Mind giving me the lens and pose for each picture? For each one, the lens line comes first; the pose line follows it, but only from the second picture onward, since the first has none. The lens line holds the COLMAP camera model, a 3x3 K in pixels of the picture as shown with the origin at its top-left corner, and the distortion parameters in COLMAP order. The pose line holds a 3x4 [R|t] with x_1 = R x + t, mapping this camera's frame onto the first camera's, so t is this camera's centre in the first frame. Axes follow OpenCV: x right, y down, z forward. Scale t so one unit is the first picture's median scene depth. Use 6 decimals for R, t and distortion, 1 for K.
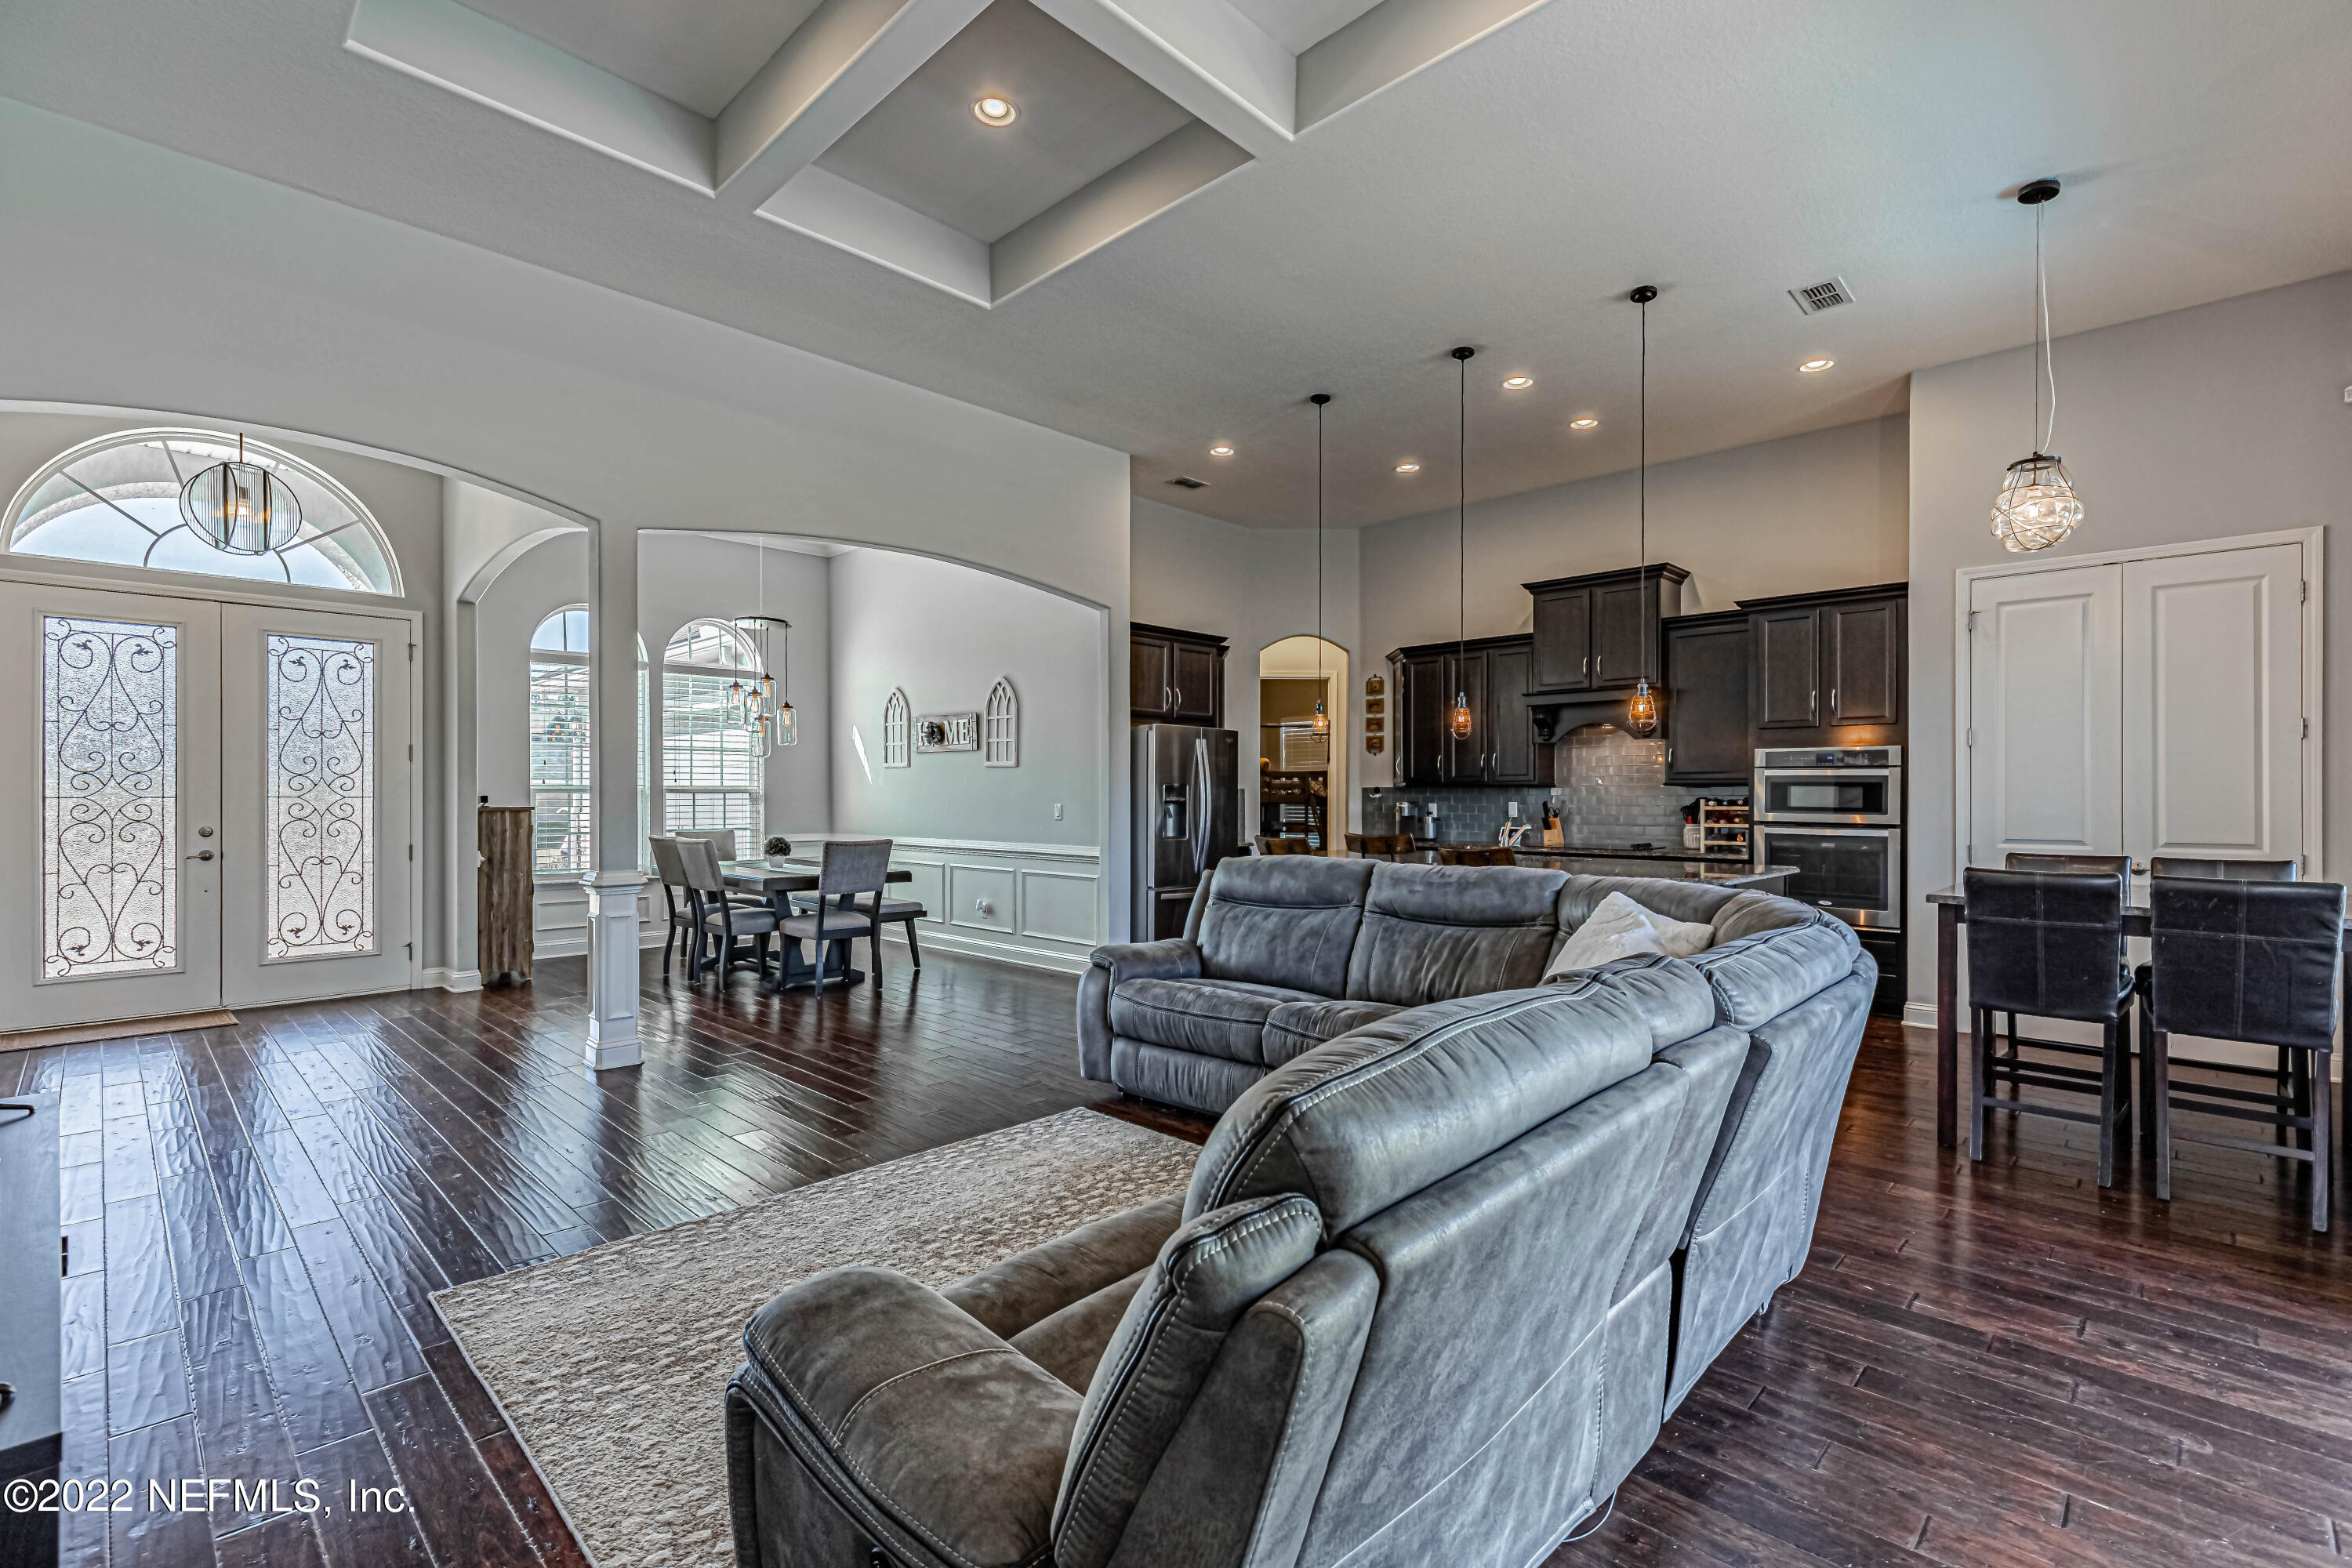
lens RADIAL K [[1057.4, 0, 1180.3], [0, 1057.4, 787.4], [0, 0, 1]] dist [0.000158, 0.000384]
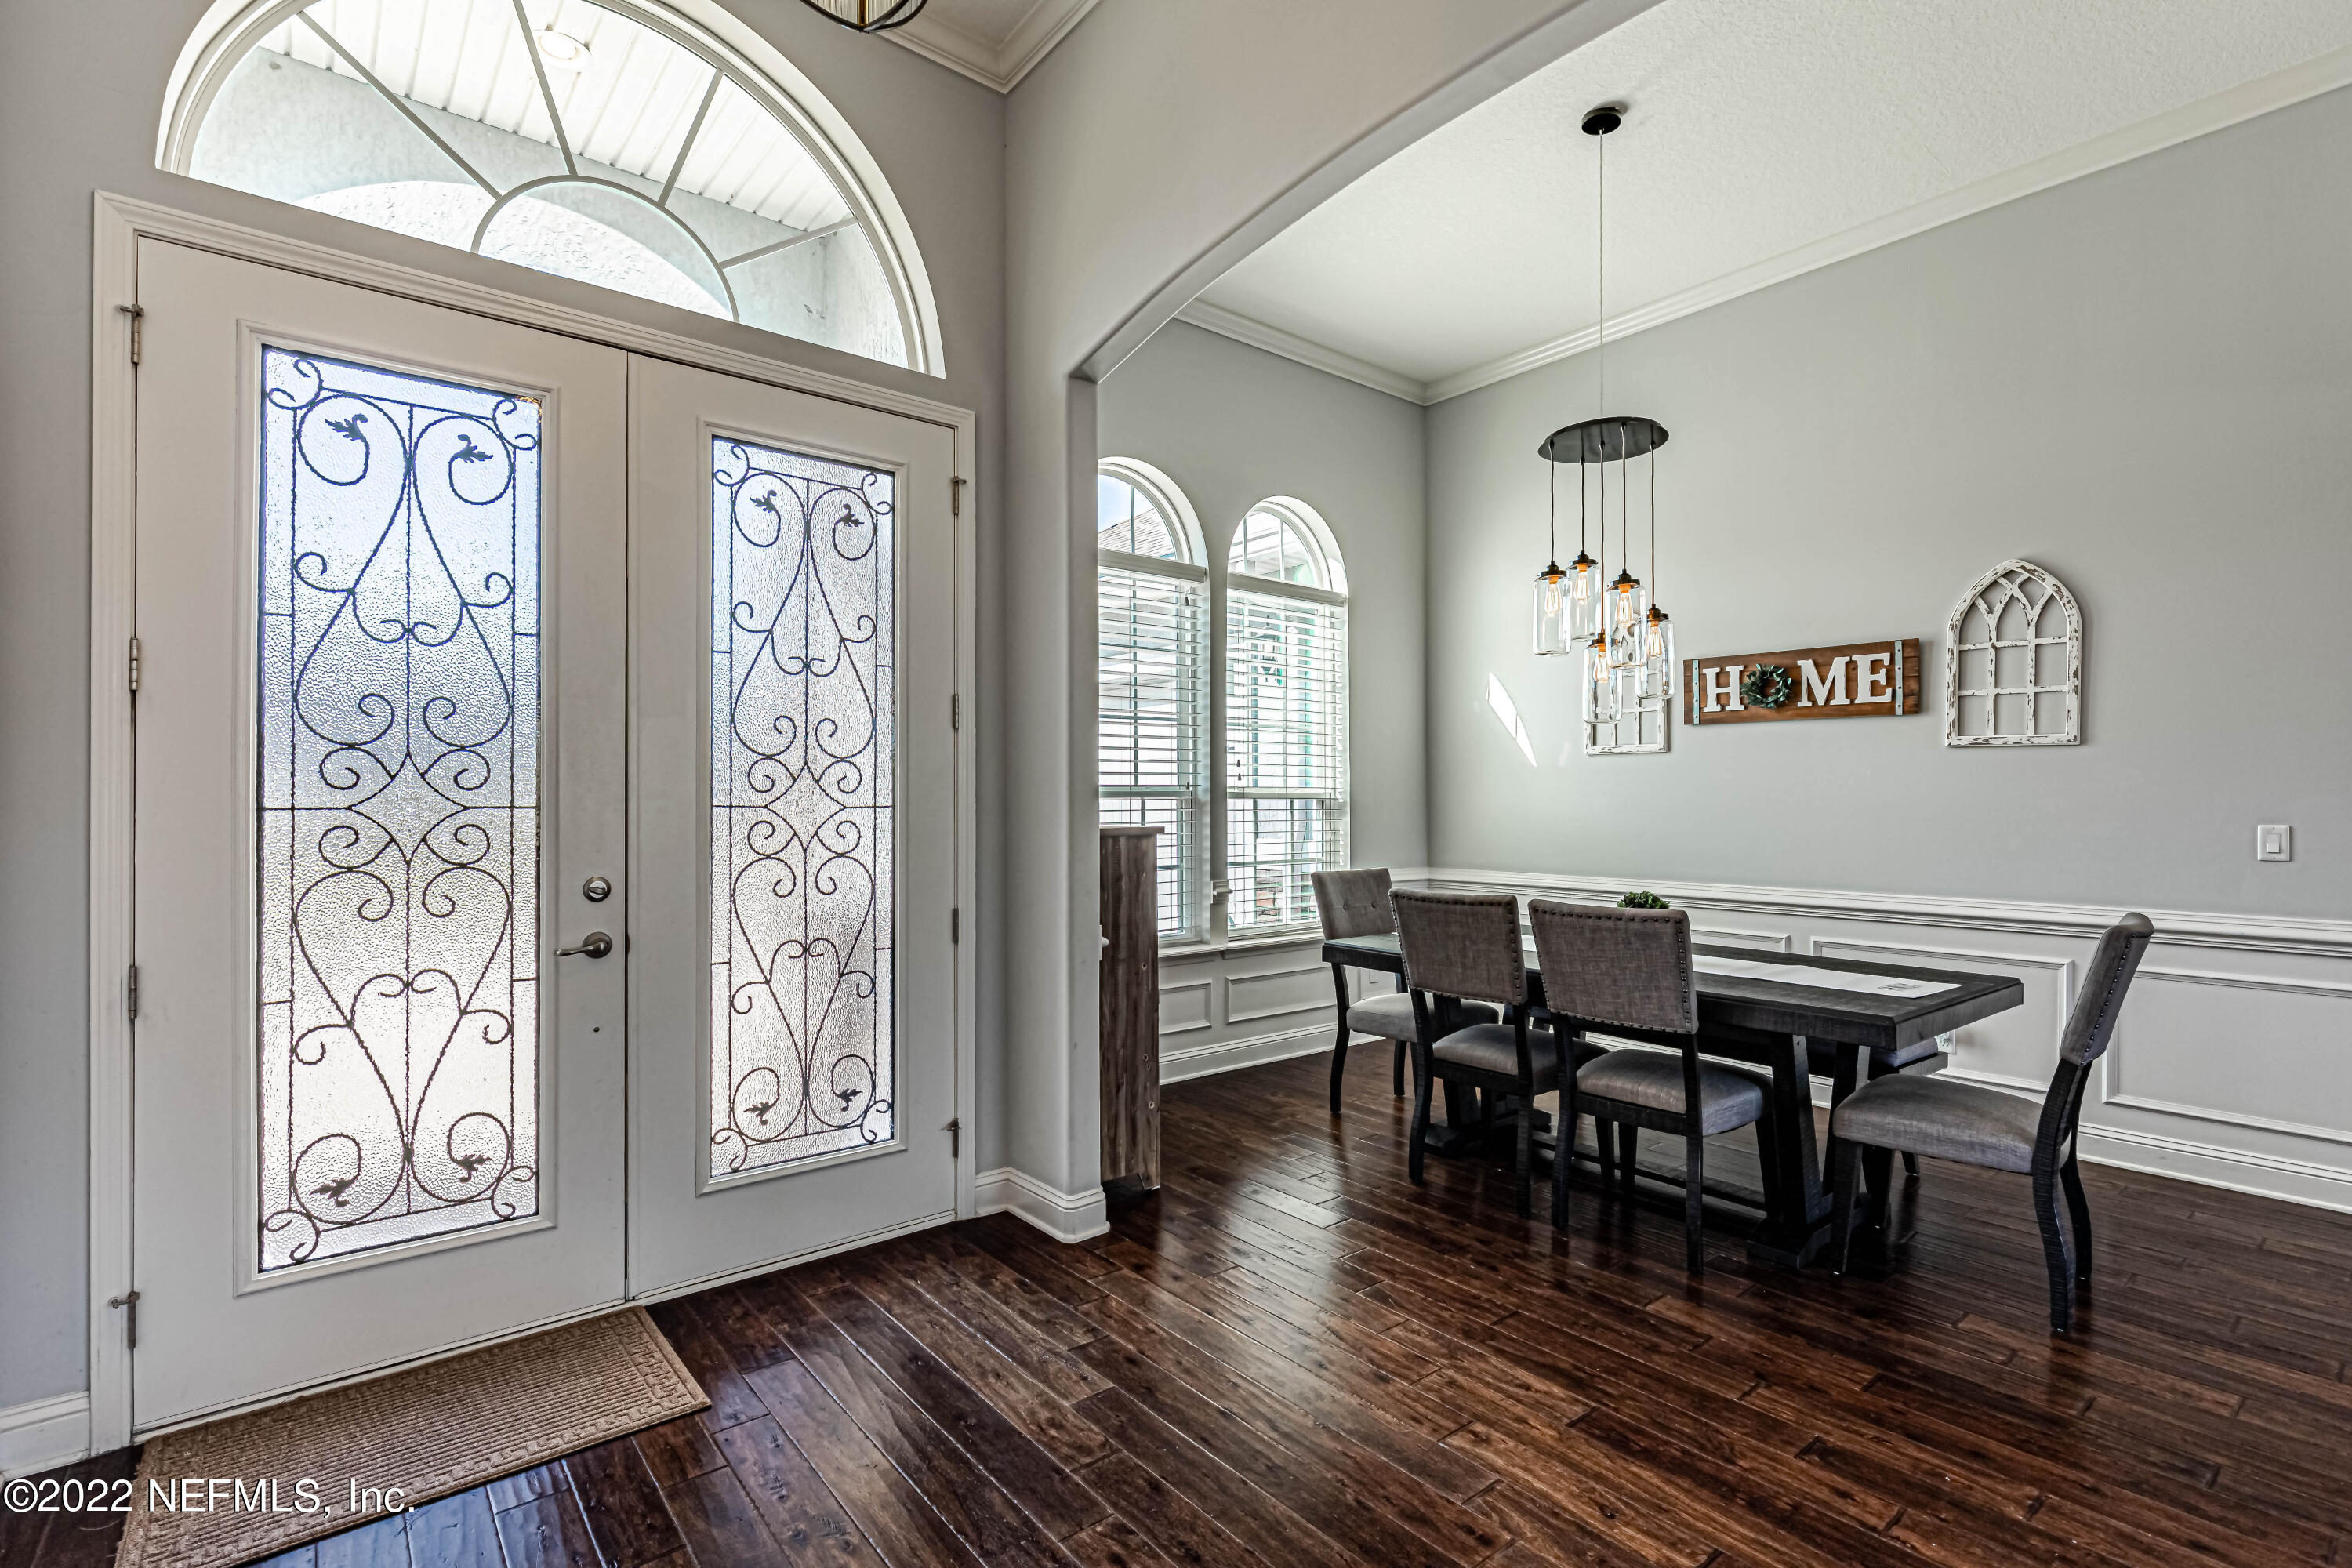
lens RADIAL K [[1097.3, 0, 1171.7], [0, 1097.3, 789.9], [0, 0, 1]] dist [-0.003550, -0.000353]
pose [[0.992261, -0.001445, -0.124158, -0.599250], [0.000738, 0.999983, -0.005734, 0.004557], [0.124165, 0.005598, 0.992246, 0.556751]]
